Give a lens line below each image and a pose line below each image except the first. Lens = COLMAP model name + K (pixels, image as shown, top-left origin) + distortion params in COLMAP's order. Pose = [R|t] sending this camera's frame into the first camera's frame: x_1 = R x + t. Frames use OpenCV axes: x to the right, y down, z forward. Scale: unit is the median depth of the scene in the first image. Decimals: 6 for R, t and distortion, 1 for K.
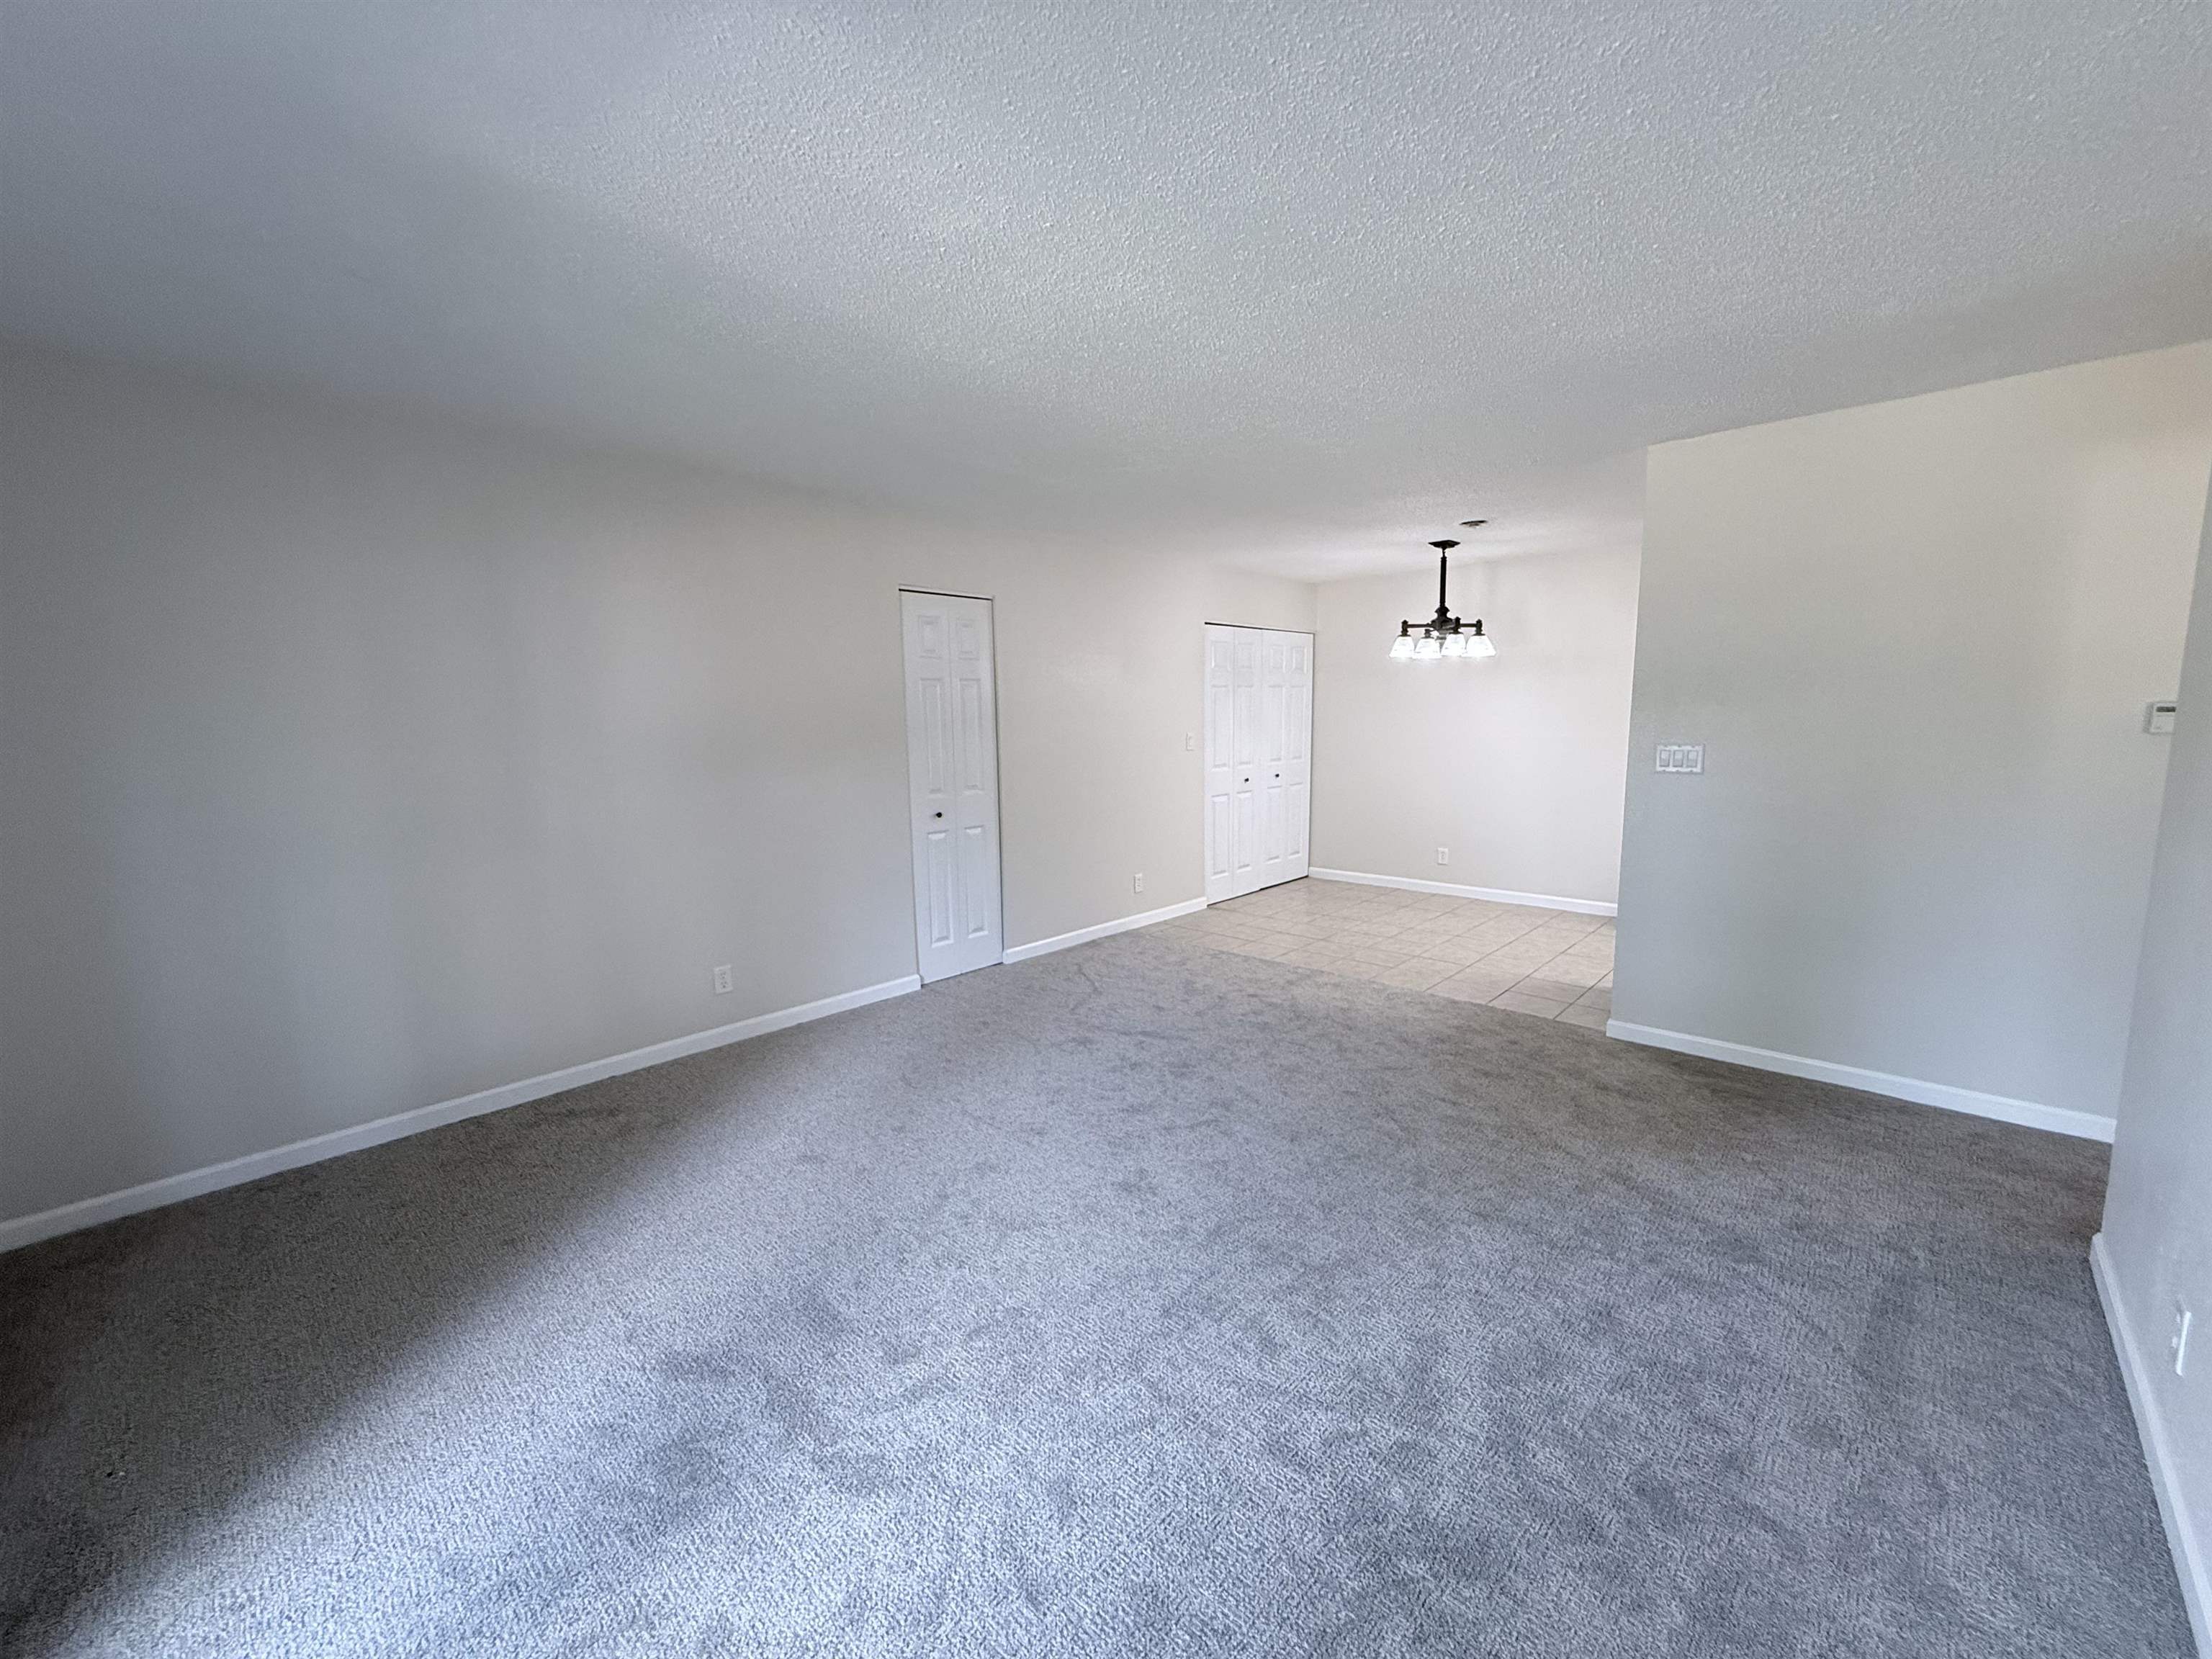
lens RADIAL K [[868.0, 0, 1106.0], [0, 868.0, 829.5], [0, 0, 1]] dist [-0.000692, -0.000246]
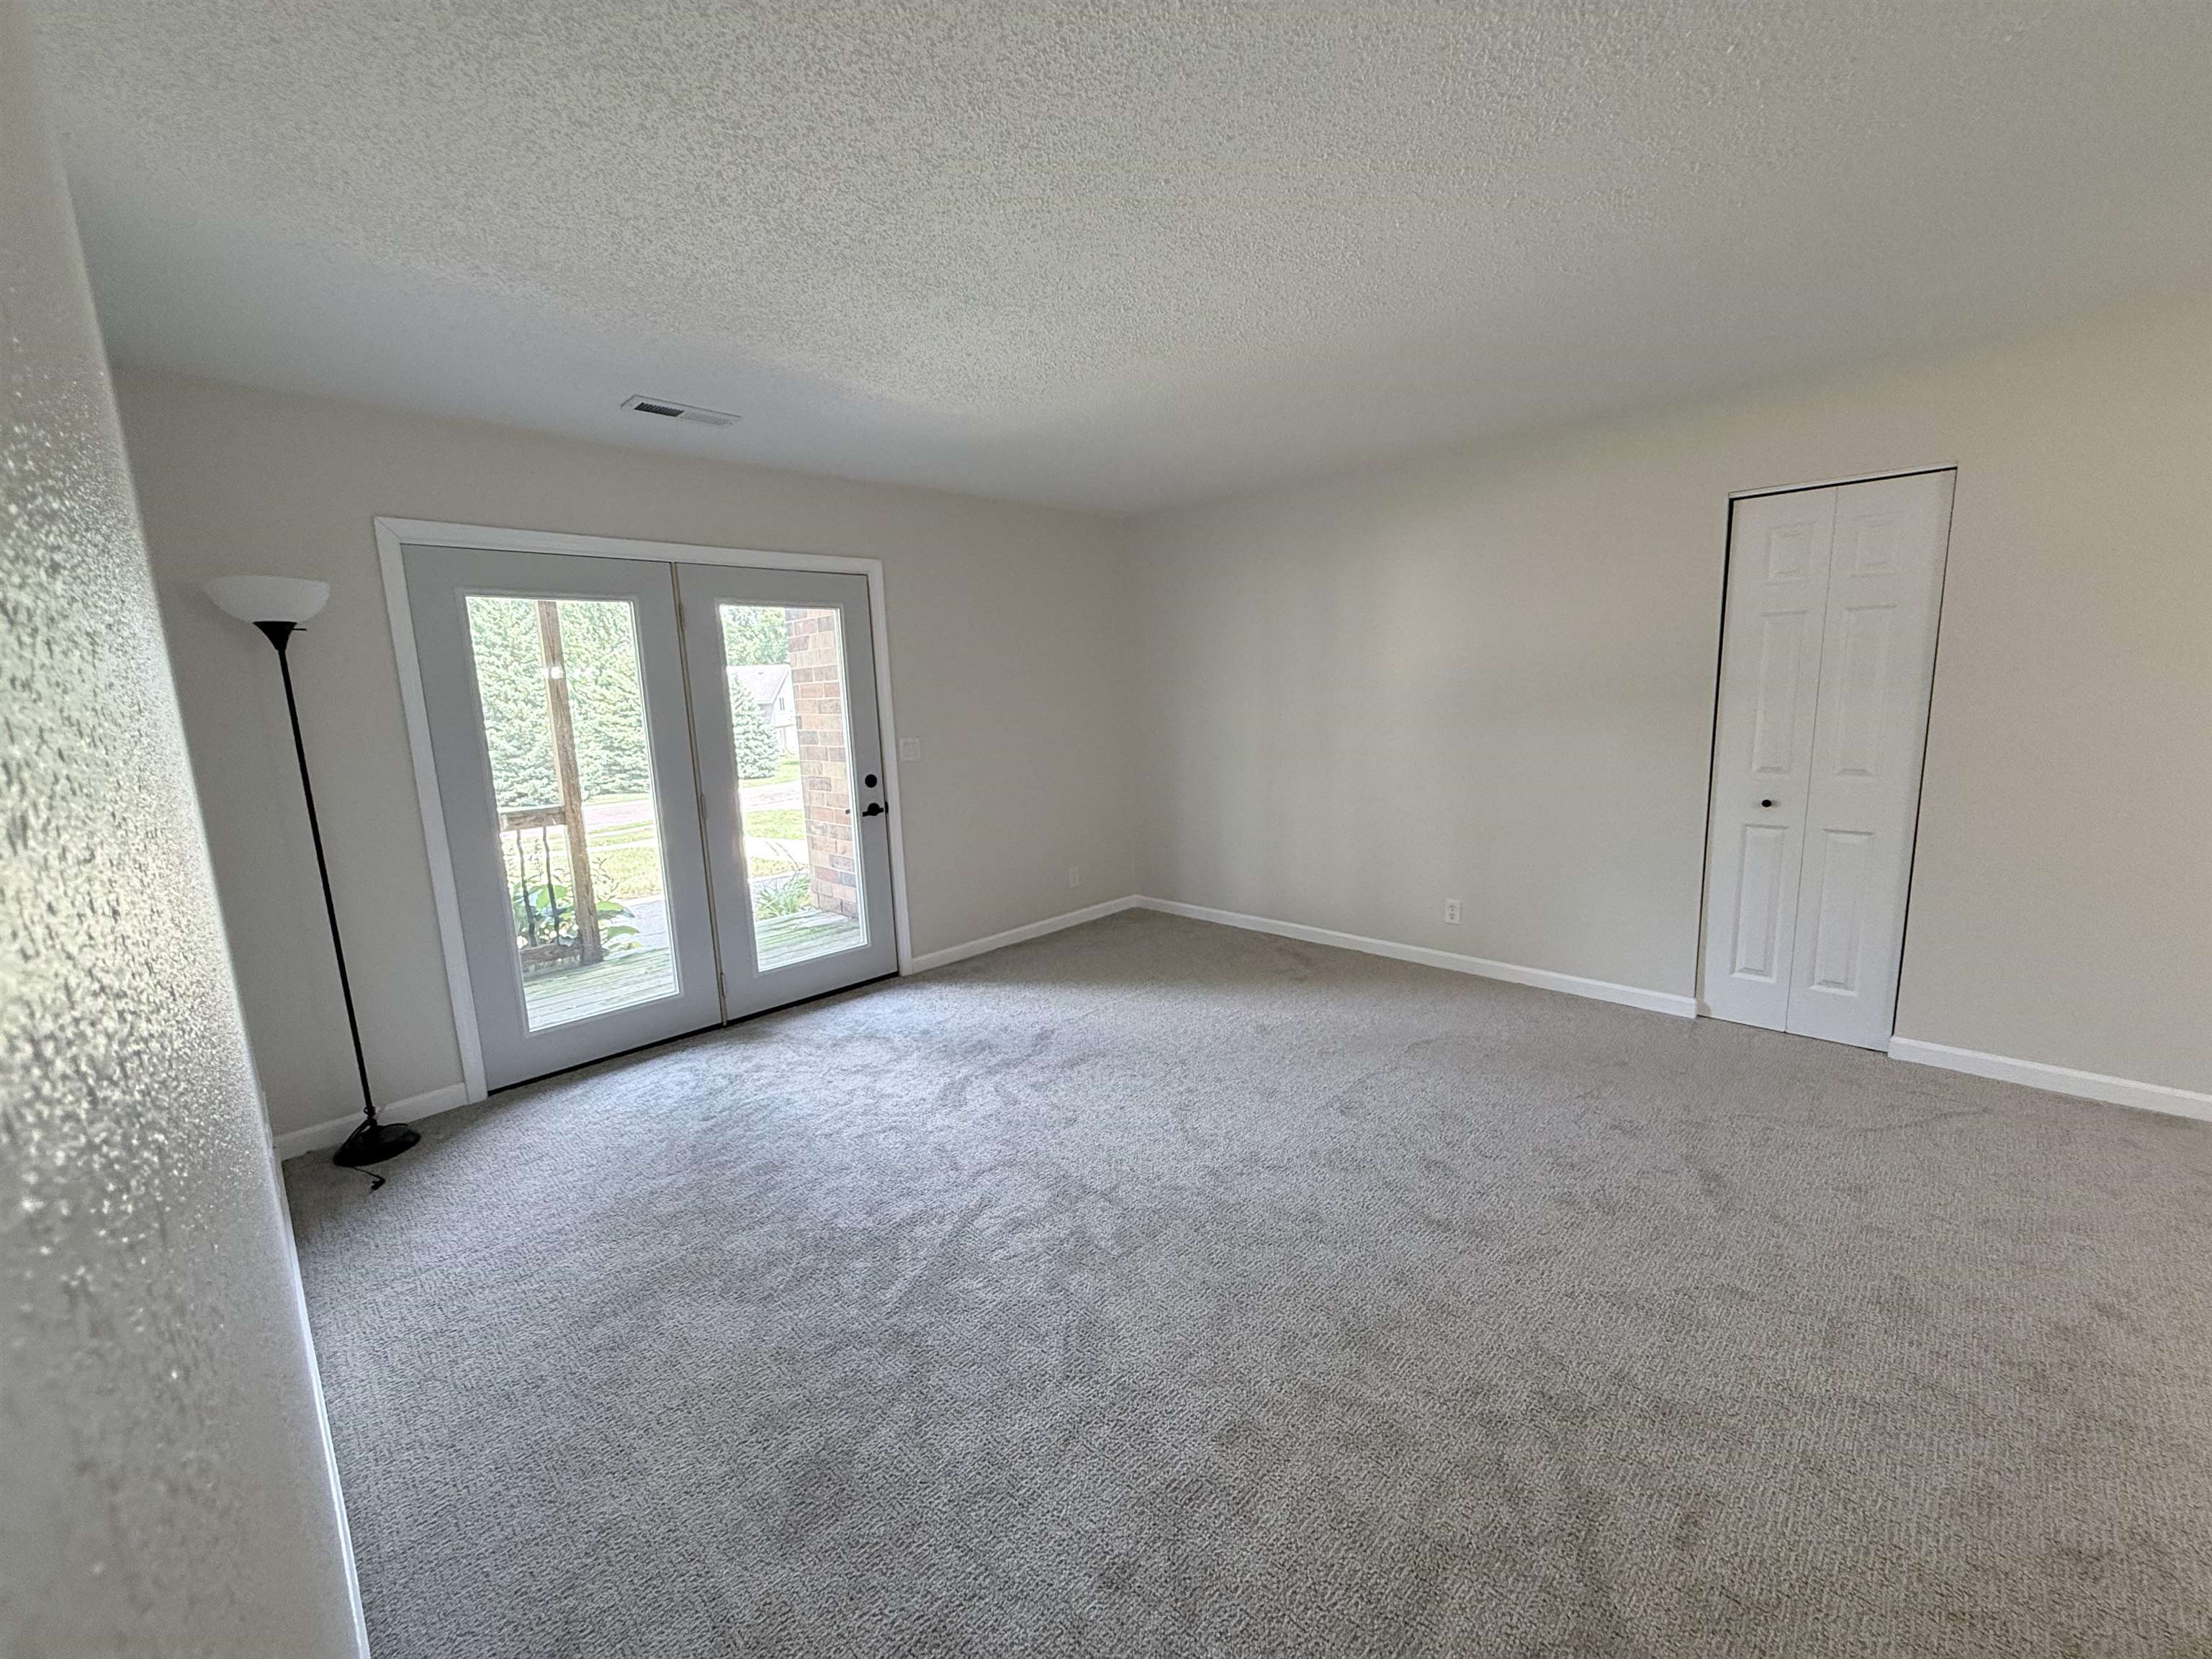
lens RADIAL K [[868.0, 0, 1106.0], [0, 868.0, 829.5], [0, 0, 1]] dist [-0.000692, -0.000246]
pose [[-0.014571, 0.176208, -0.984245, 0.632260], [-0.098264, 0.979332, 0.176784, -0.082337], [0.995054, 0.099292, 0.003045, 0.531161]]
